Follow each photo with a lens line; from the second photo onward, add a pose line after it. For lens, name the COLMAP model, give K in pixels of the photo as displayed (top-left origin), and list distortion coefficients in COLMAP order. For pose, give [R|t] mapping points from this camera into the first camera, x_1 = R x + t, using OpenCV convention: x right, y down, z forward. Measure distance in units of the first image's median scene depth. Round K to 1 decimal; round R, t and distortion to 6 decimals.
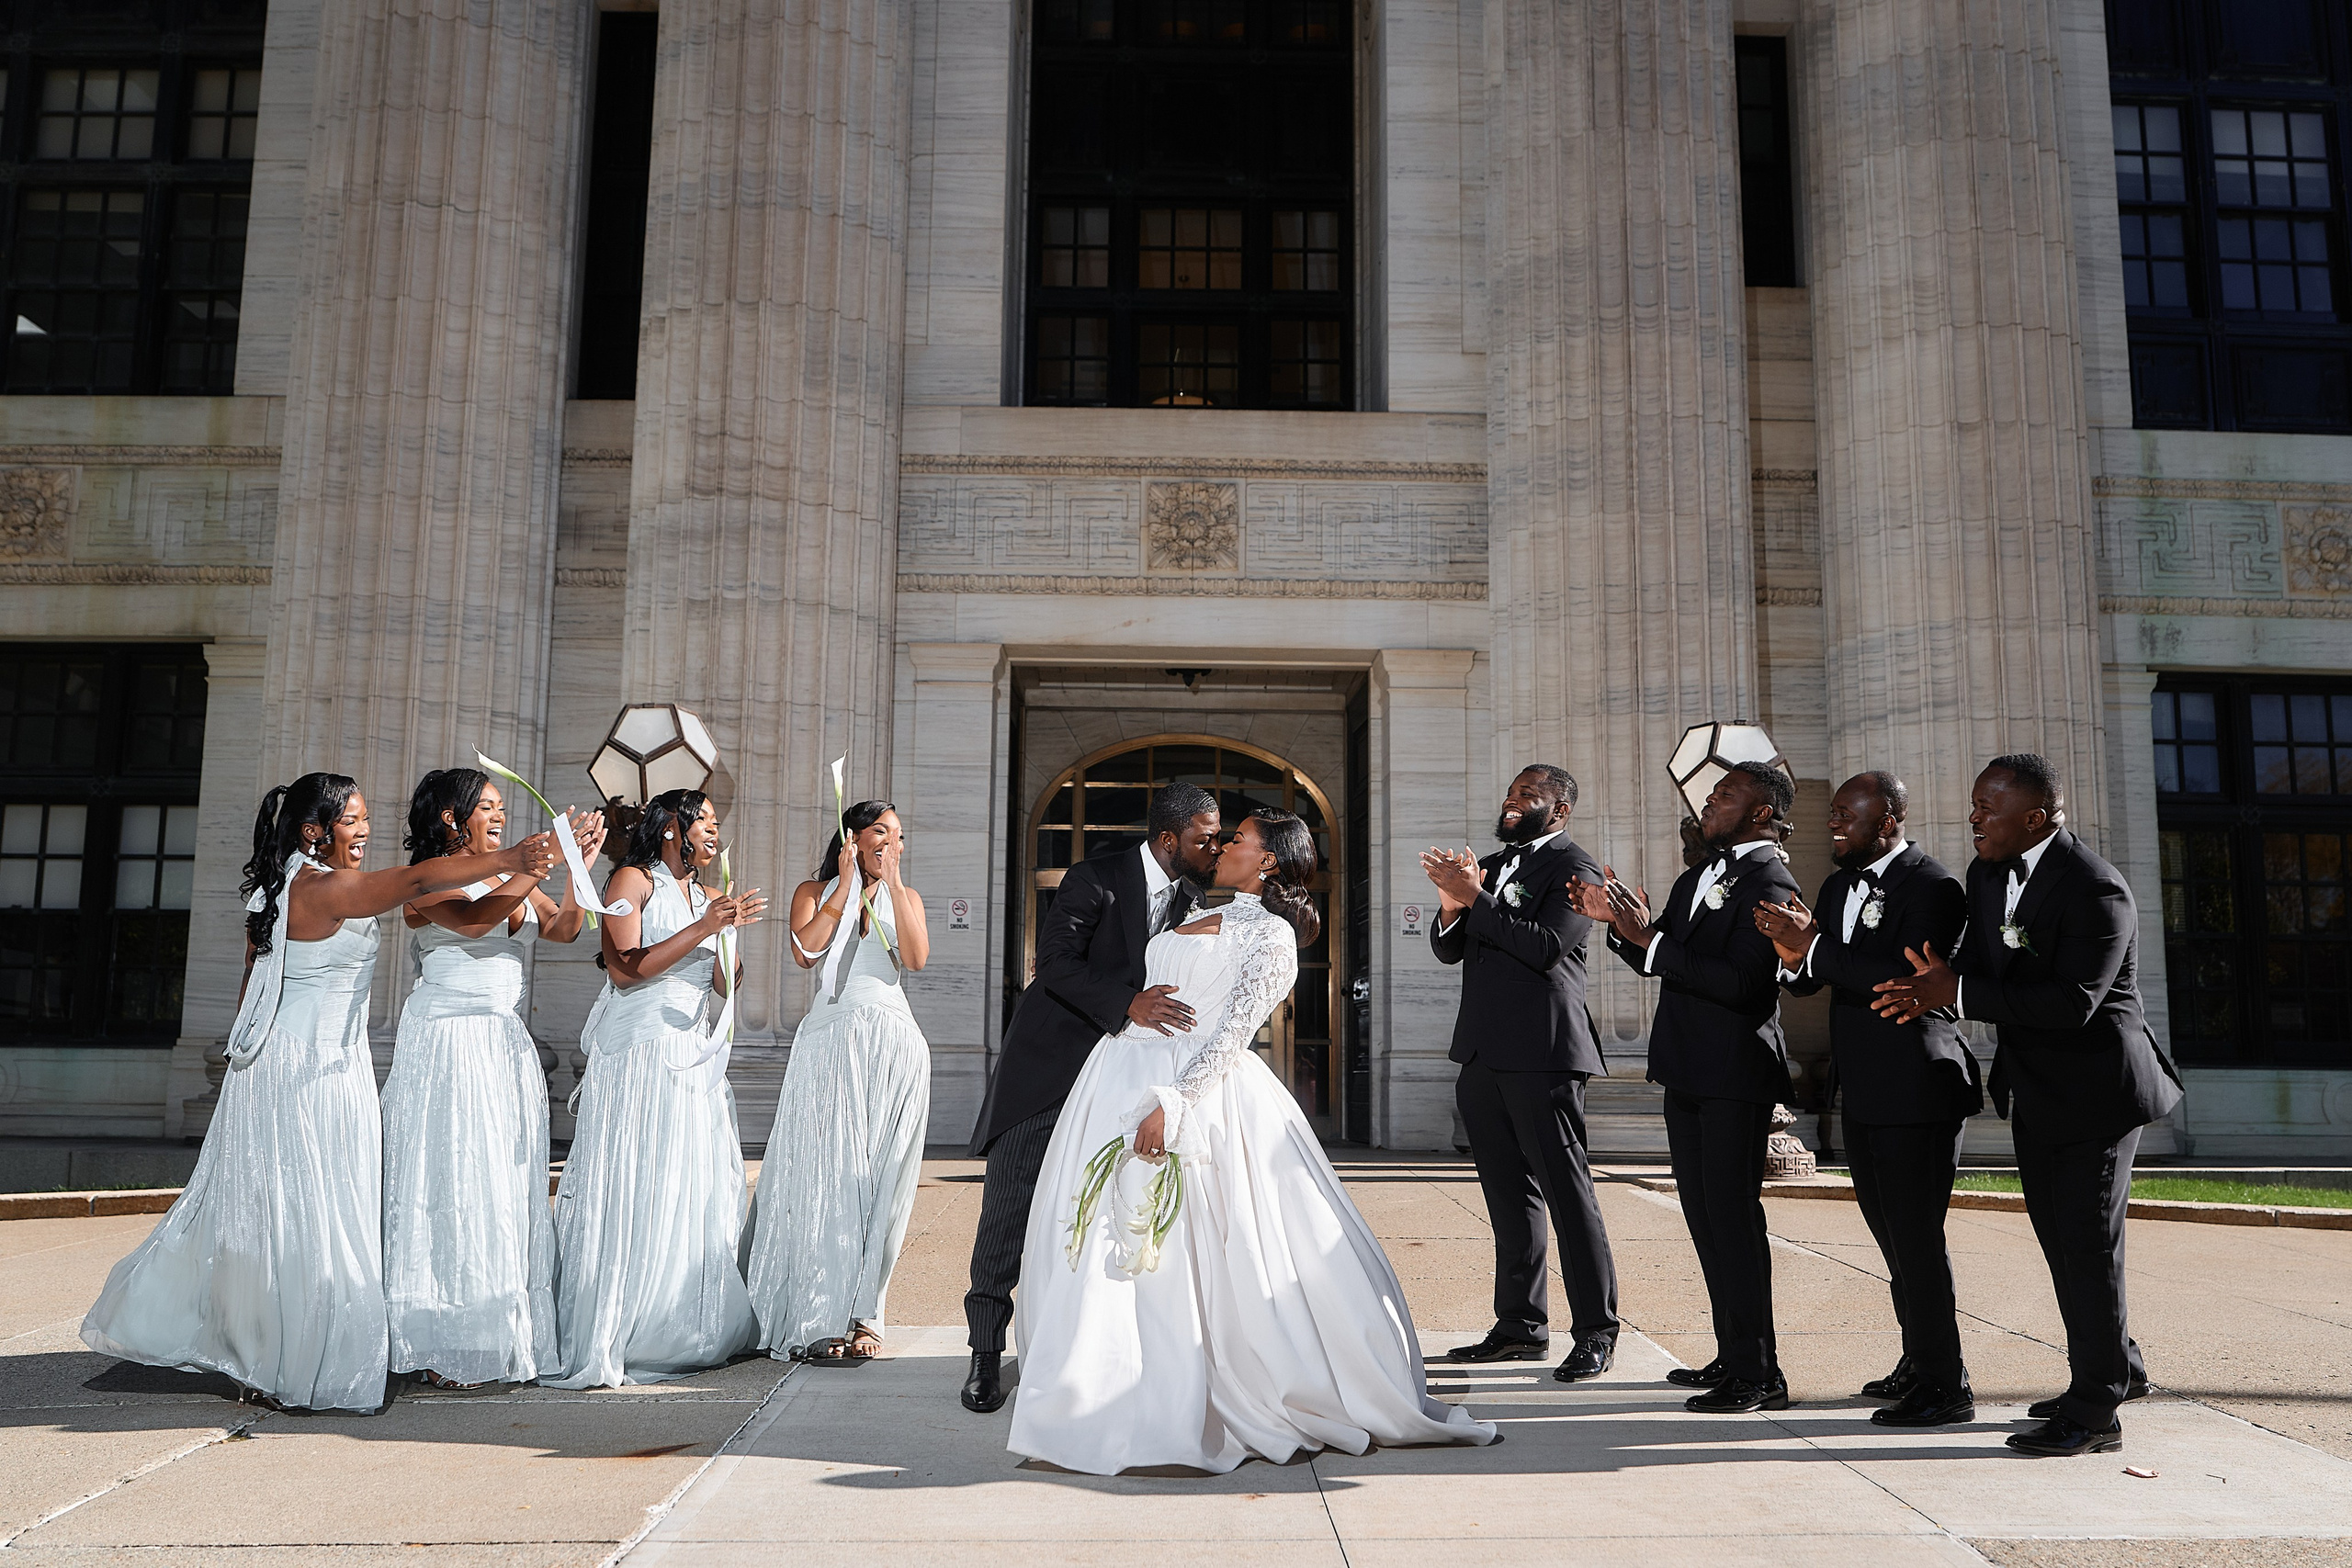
lens RADIAL K [[1969.5, 0, 1177.4], [0, 1969.5, 779.6], [0, 0, 1]] dist [-0.025152, -0.040347]
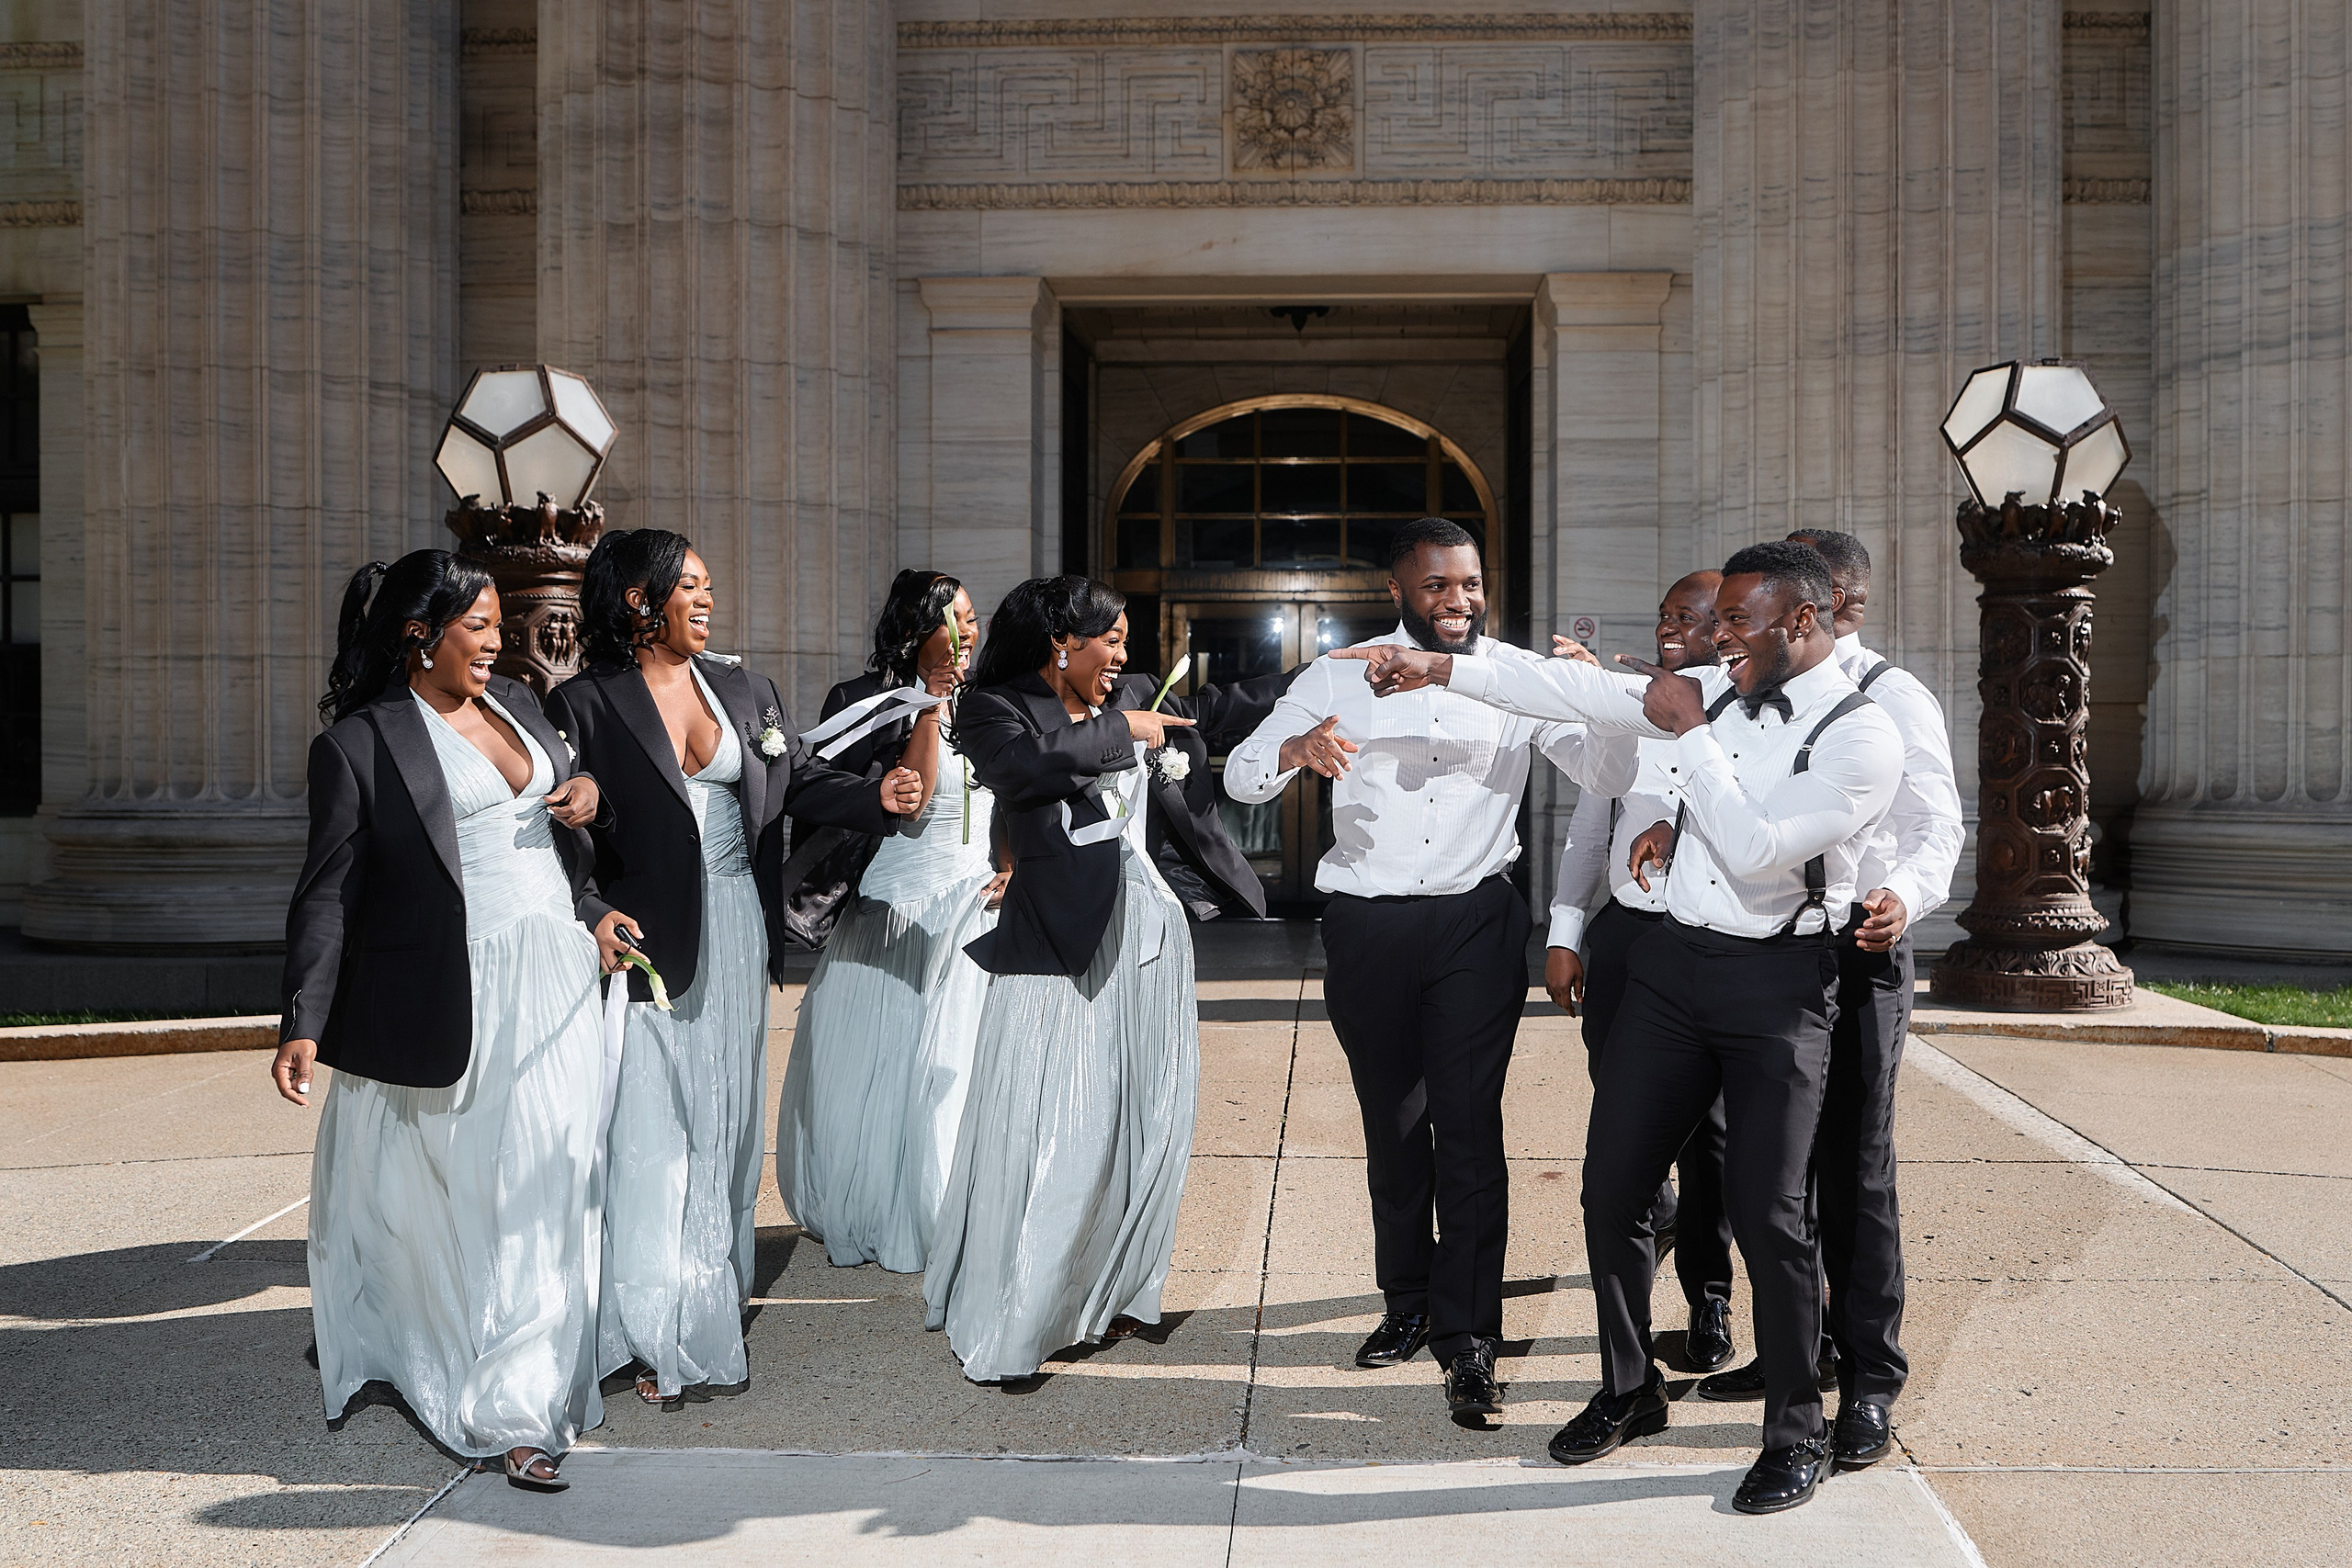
lens RADIAL K [[2128.7, 0, 1237.8], [0, 2128.7, 791.2], [0, 0, 1]] dist [-0.034575, -0.009483]
pose [[0.998280, -0.007962, -0.058091, 0.032989], [0.017111, 0.987169, 0.158757, -0.002286], [0.056081, -0.159478, 0.985607, 0.175109]]
